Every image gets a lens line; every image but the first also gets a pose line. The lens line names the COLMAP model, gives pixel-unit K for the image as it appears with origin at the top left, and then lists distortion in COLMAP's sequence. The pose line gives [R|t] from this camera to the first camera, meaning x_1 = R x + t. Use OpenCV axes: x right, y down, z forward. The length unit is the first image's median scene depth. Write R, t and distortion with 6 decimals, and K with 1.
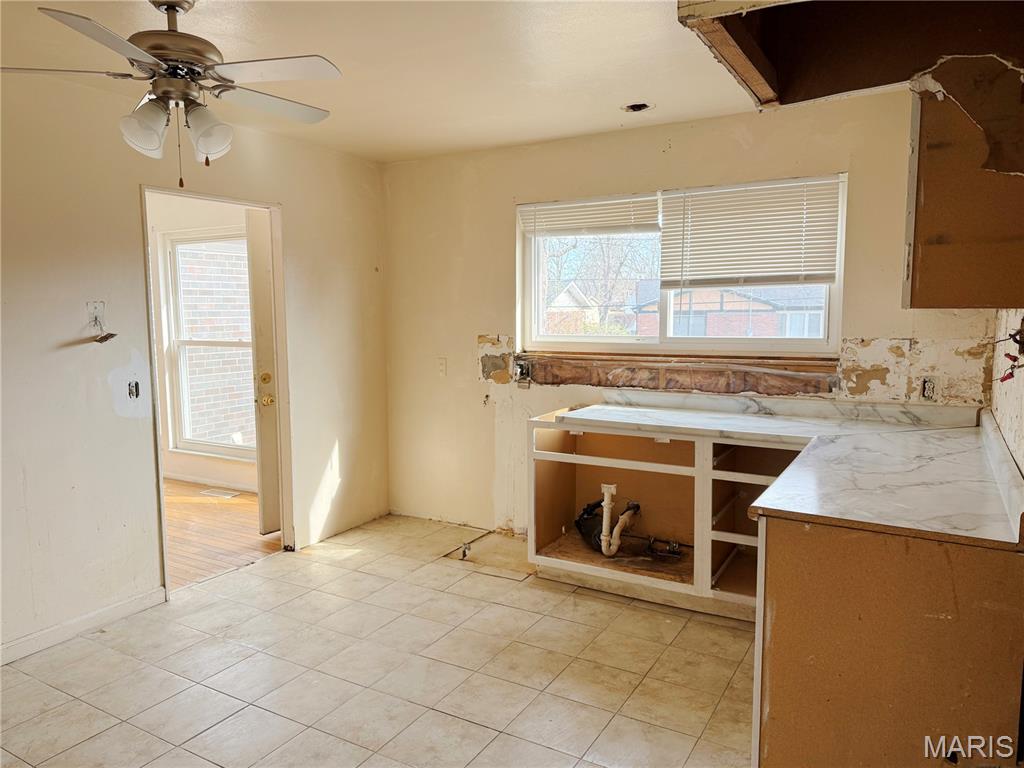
lens RADIAL K [[724.9, 0, 512.6], [0, 724.9, 383.3], [0, 0, 1]] dist [0.047862, -0.026989]
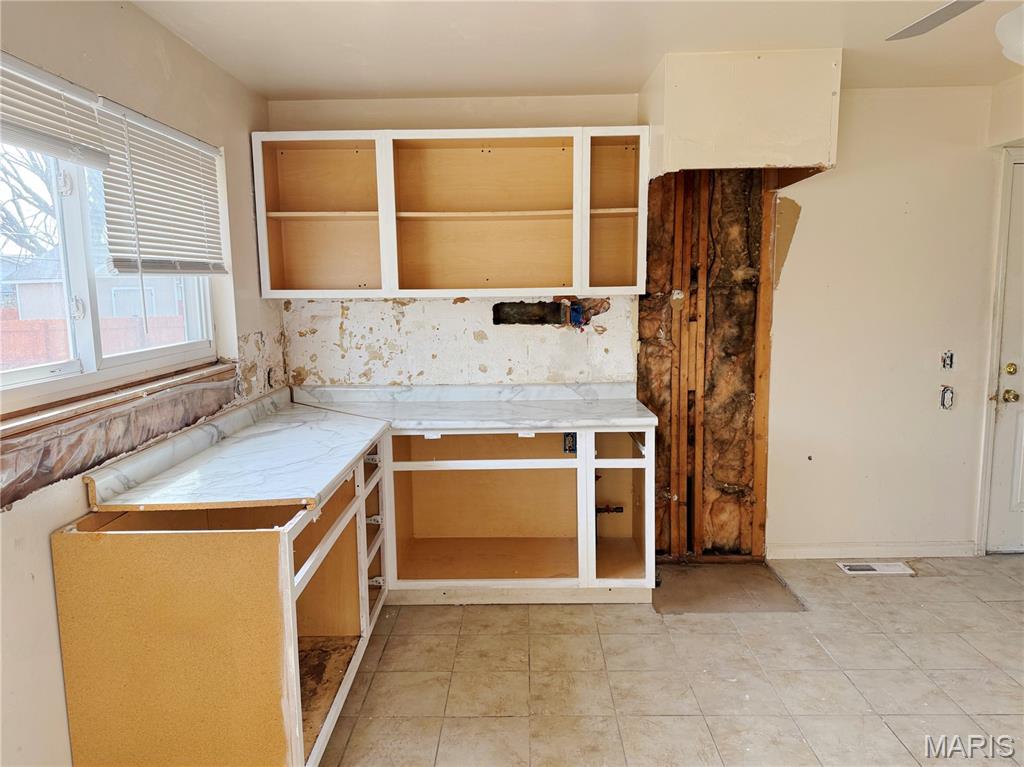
lens RADIAL K [[724.9, 0, 514.4], [0, 724.9, 384.5], [0, 0, 1]] dist [0.047862, -0.026989]
pose [[-0.491853, -0.105523, 0.864260, -0.575378], [0.104833, 0.978230, 0.179099, -0.147211], [-0.864344, 0.178694, -0.470083, 1.302418]]
